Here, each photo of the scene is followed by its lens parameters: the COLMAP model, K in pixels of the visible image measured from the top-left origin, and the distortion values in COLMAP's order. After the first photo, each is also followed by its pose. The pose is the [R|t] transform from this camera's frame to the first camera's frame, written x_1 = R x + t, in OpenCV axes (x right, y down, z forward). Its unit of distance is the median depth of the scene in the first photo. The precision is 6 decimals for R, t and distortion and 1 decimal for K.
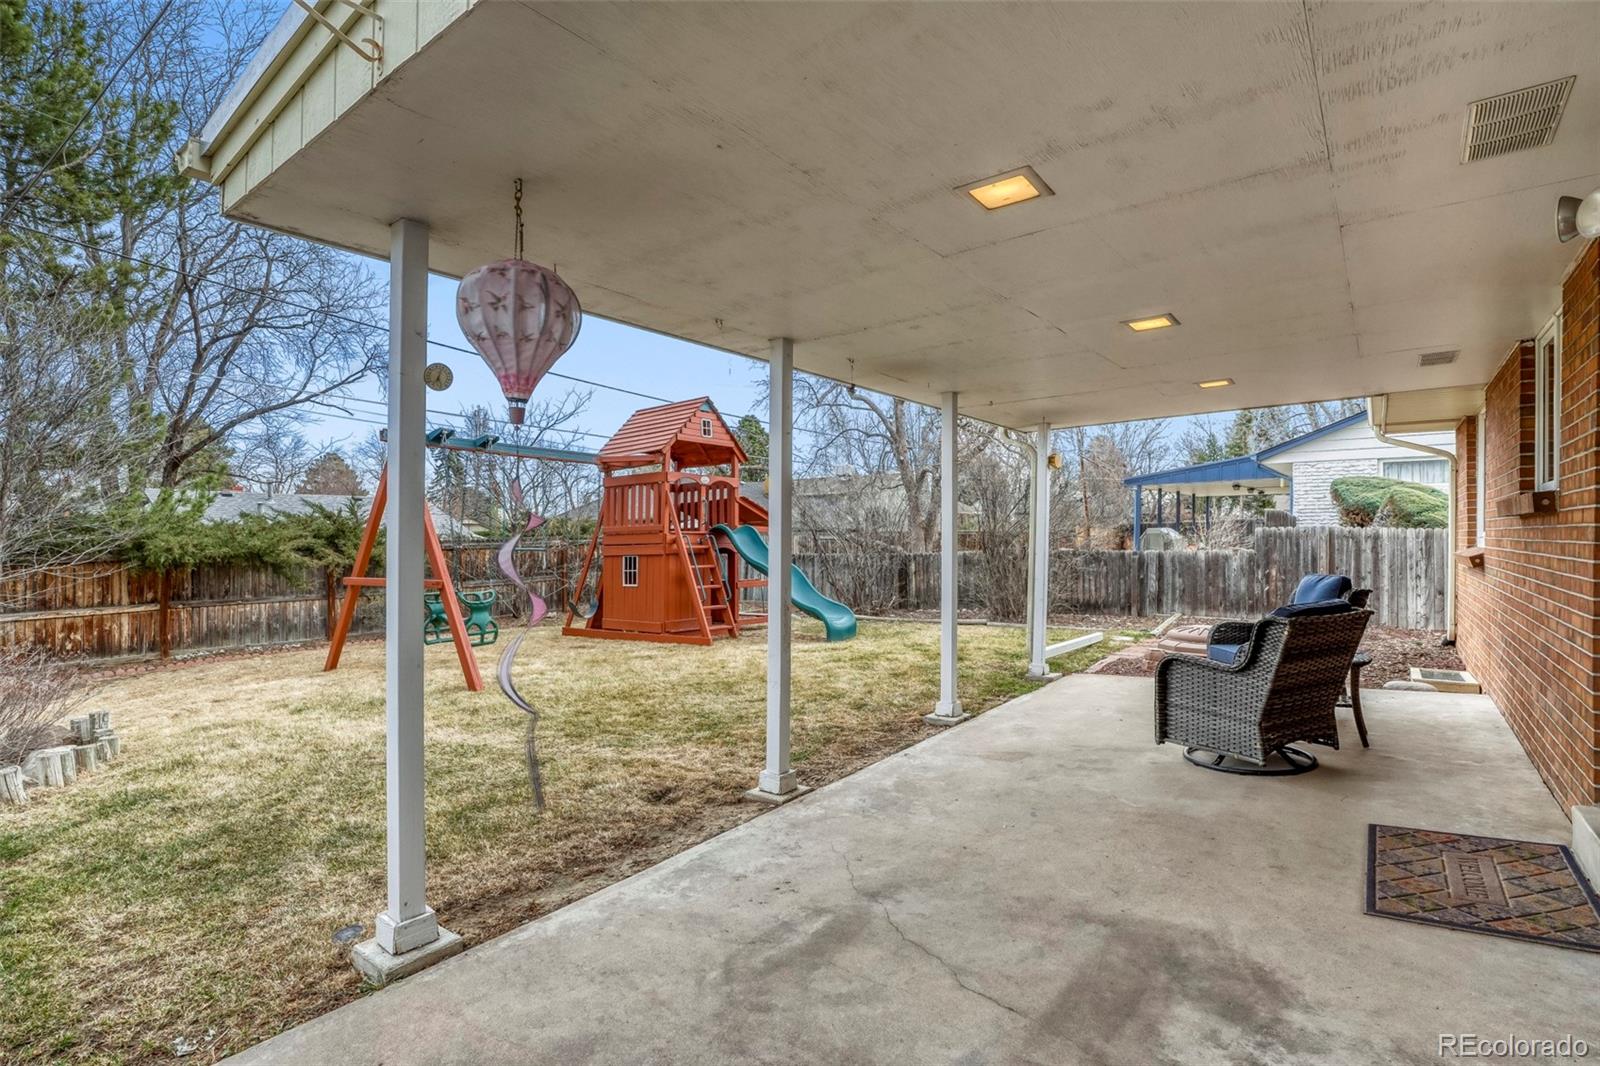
lens RADIAL K [[776.8, 0, 785.0], [0, 776.8, 542.1], [0, 0, 1]] dist [-0.006635, -0.001382]
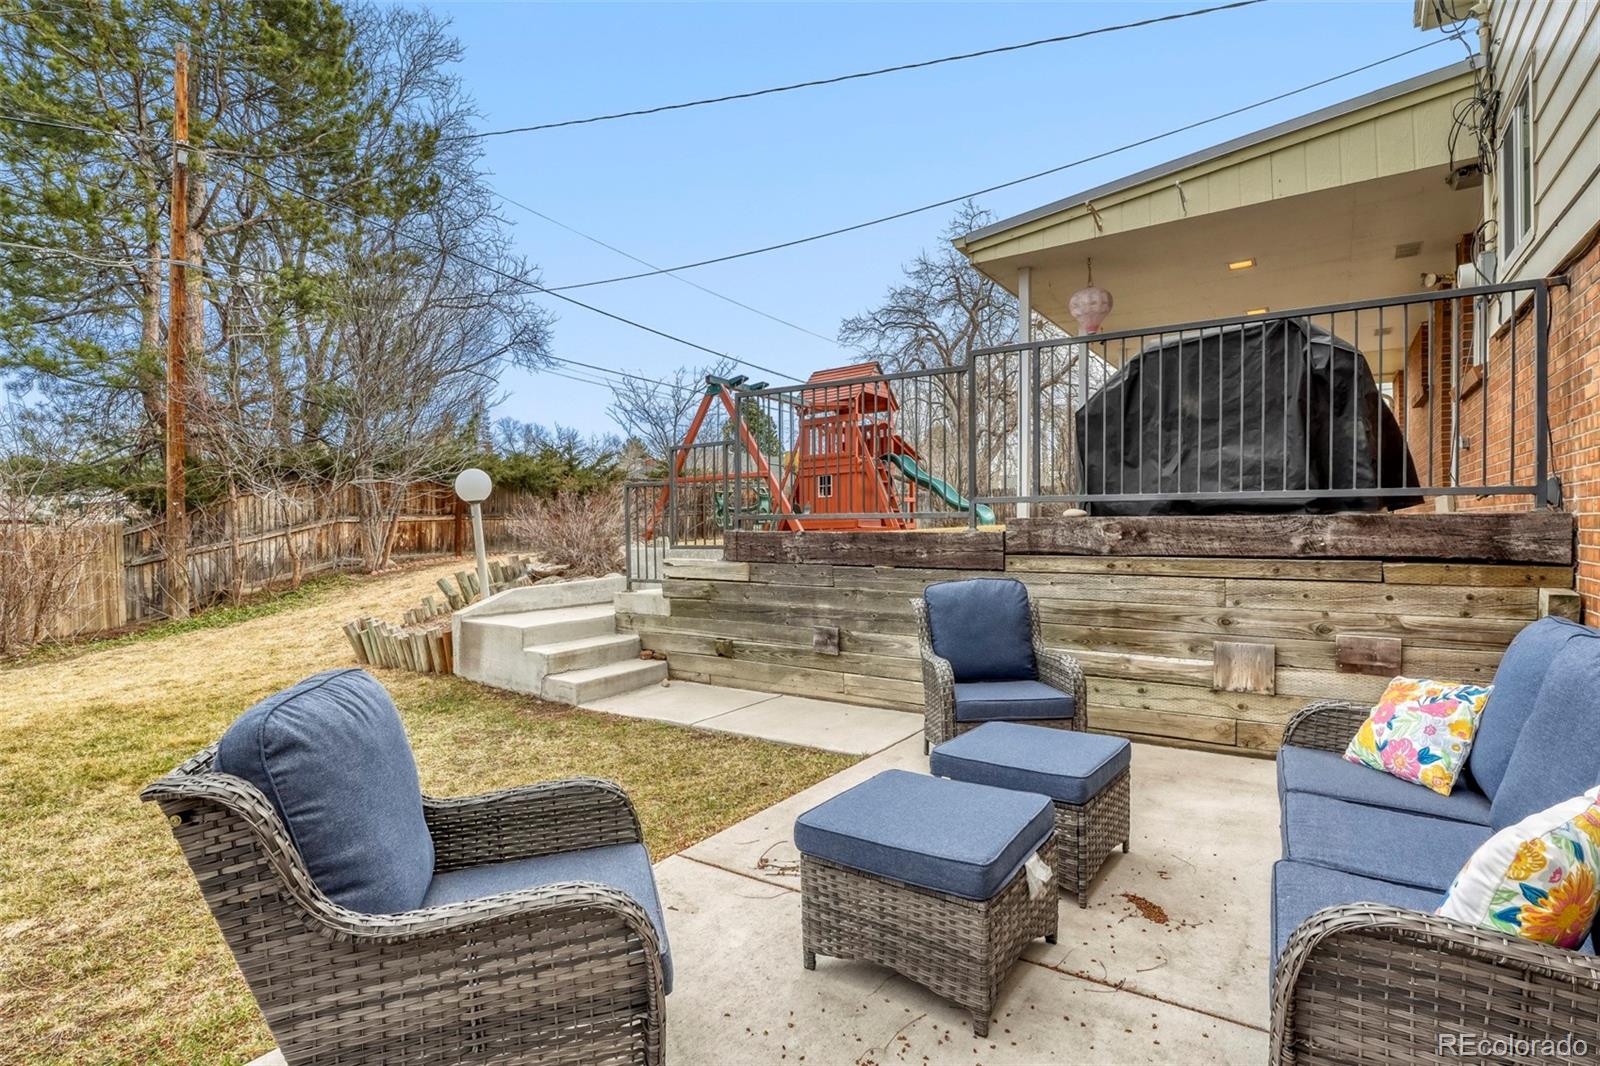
lens RADIAL K [[776.8, 0, 811.7], [0, 776.8, 530.5], [0, 0, 1]] dist [-0.006635, -0.001382]
pose [[0.997650, -0.003409, 0.068434, -0.305259], [0.003183, 0.999989, 0.003402, 0.105566], [-0.068444, -0.003176, 0.997650, -0.355911]]
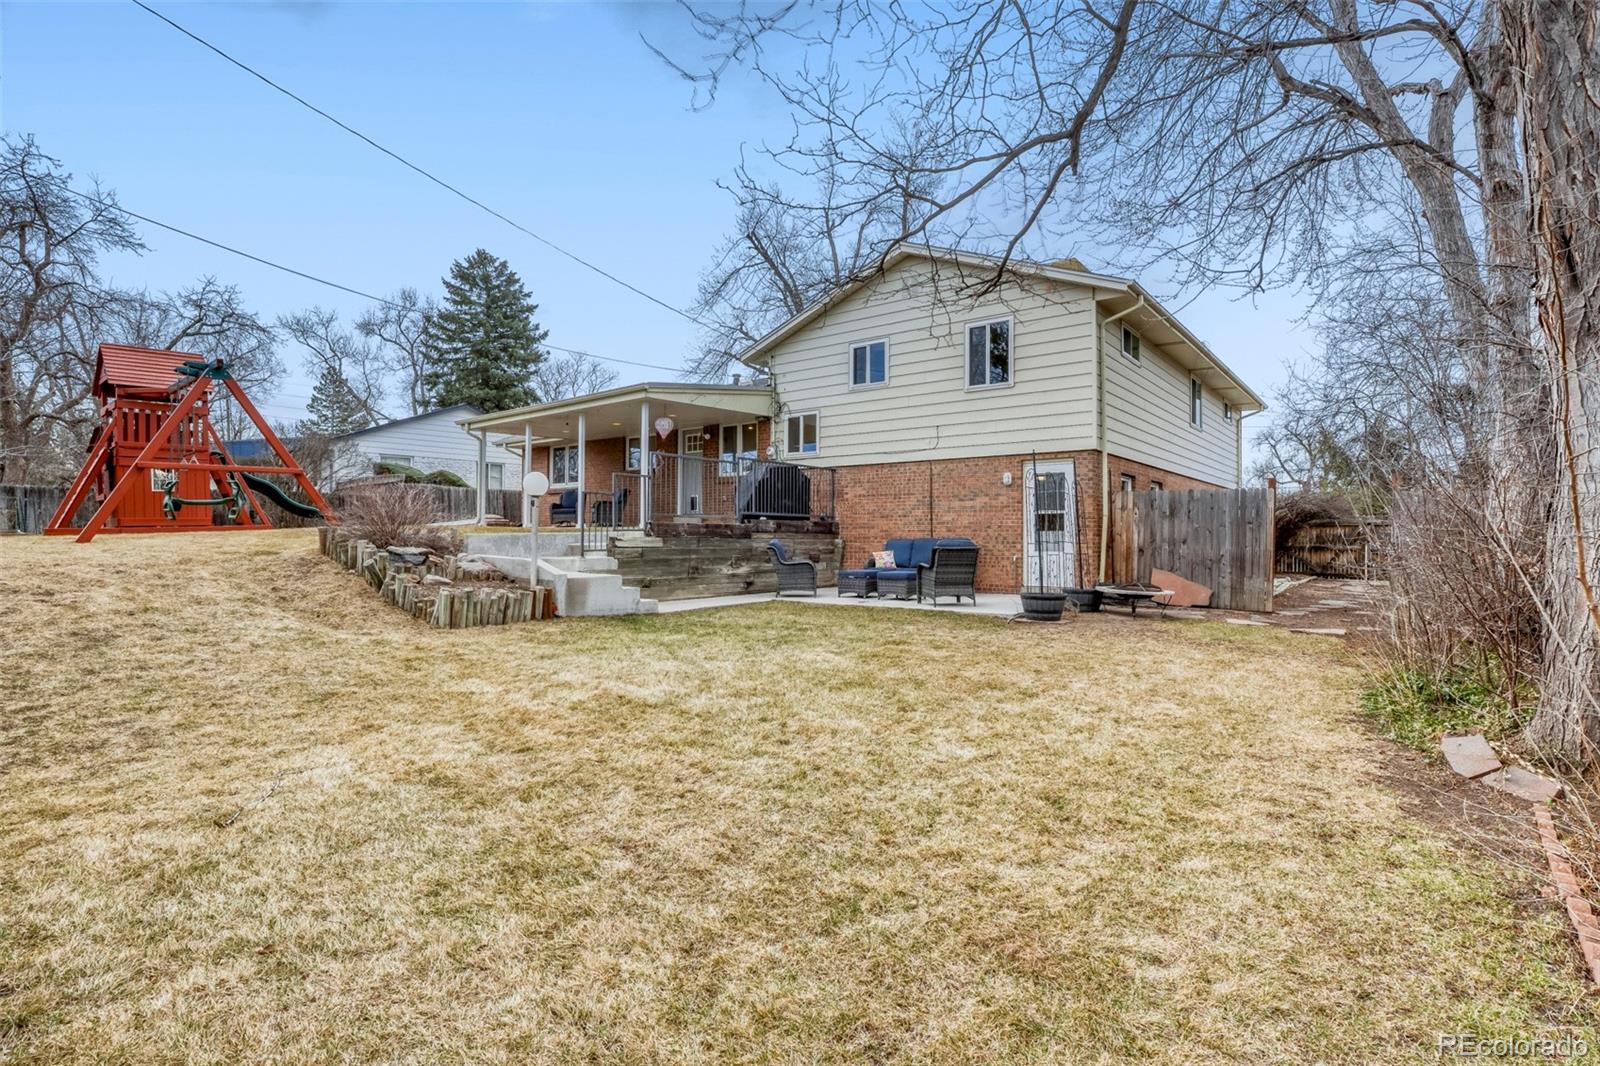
lens RADIAL K [[776.8, 0, 801.2], [0, 776.8, 534.0], [0, 0, 1]] dist [-0.006635, -0.001382]
pose [[0.012472, 0.008882, 0.999883, -3.186757], [-0.001182, 0.999960, -0.008868, 0.180643], [-0.999922, -0.001071, 0.012482, 0.521780]]
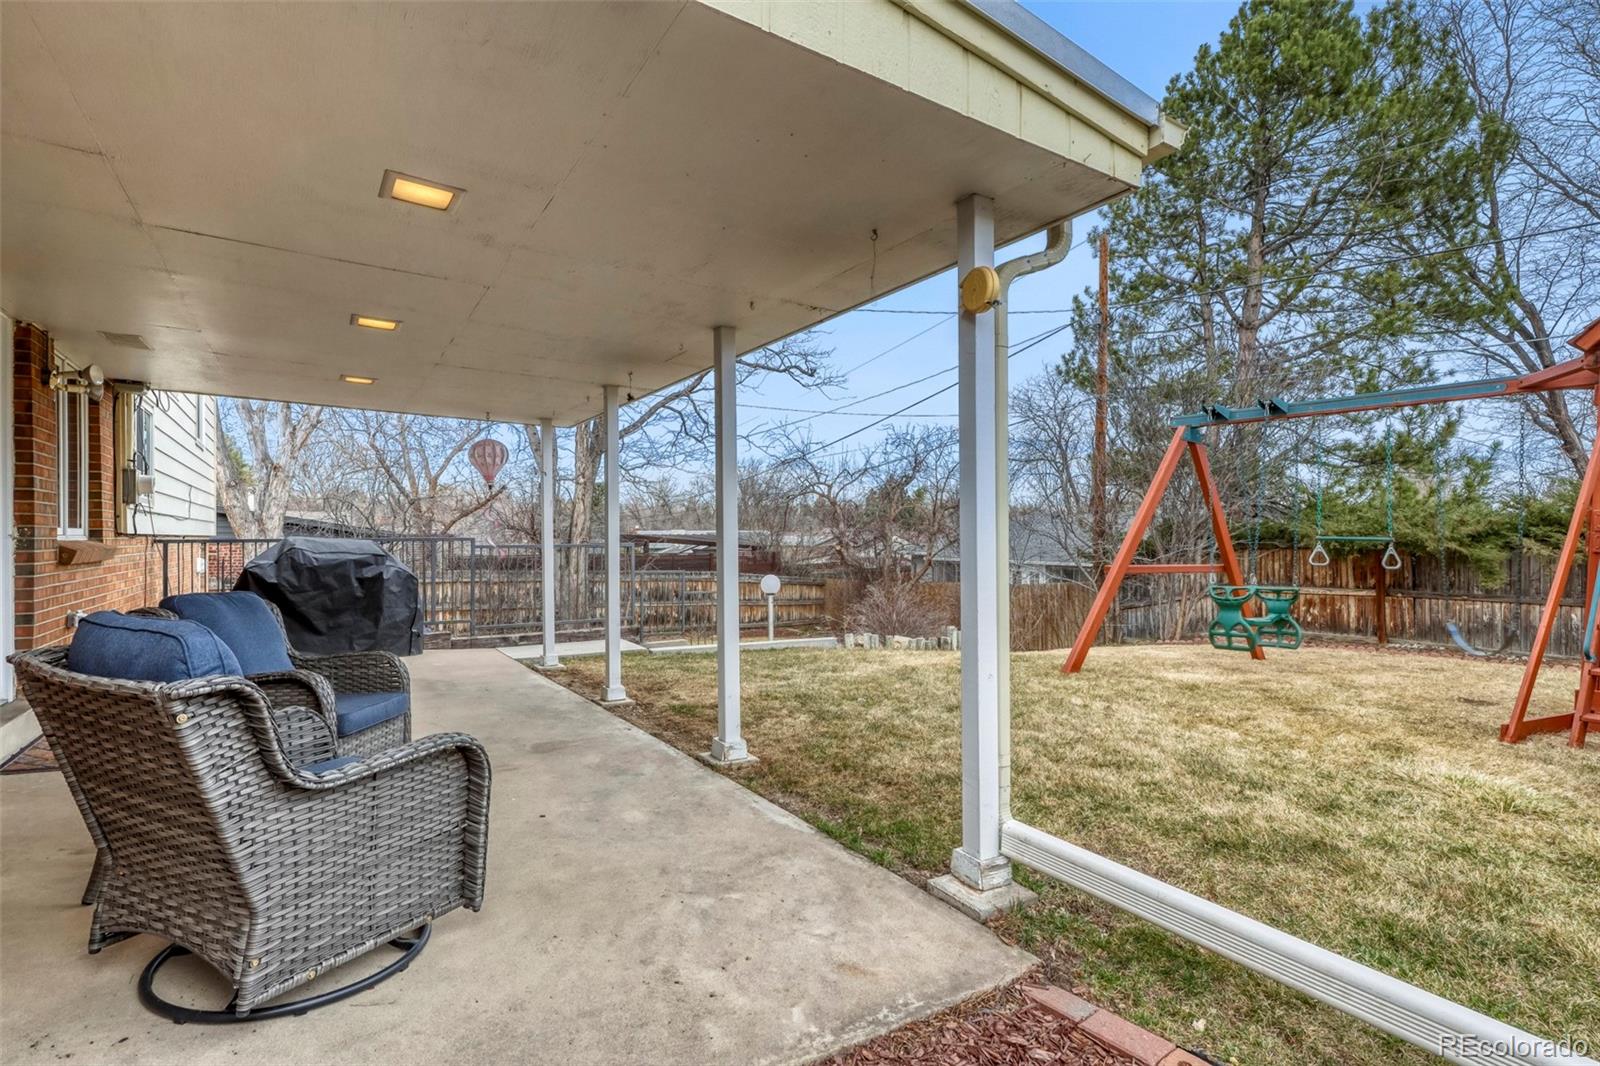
lens RADIAL K [[776.8, 0, 804.4], [0, 776.8, 530.6], [0, 0, 1]] dist [-0.006635, -0.001382]
pose [[-0.339582, 0.007593, -0.940546, 0.426770], [0.008523, 0.999951, 0.004995, -0.011594], [0.940538, -0.006320, -0.339630, 0.647483]]
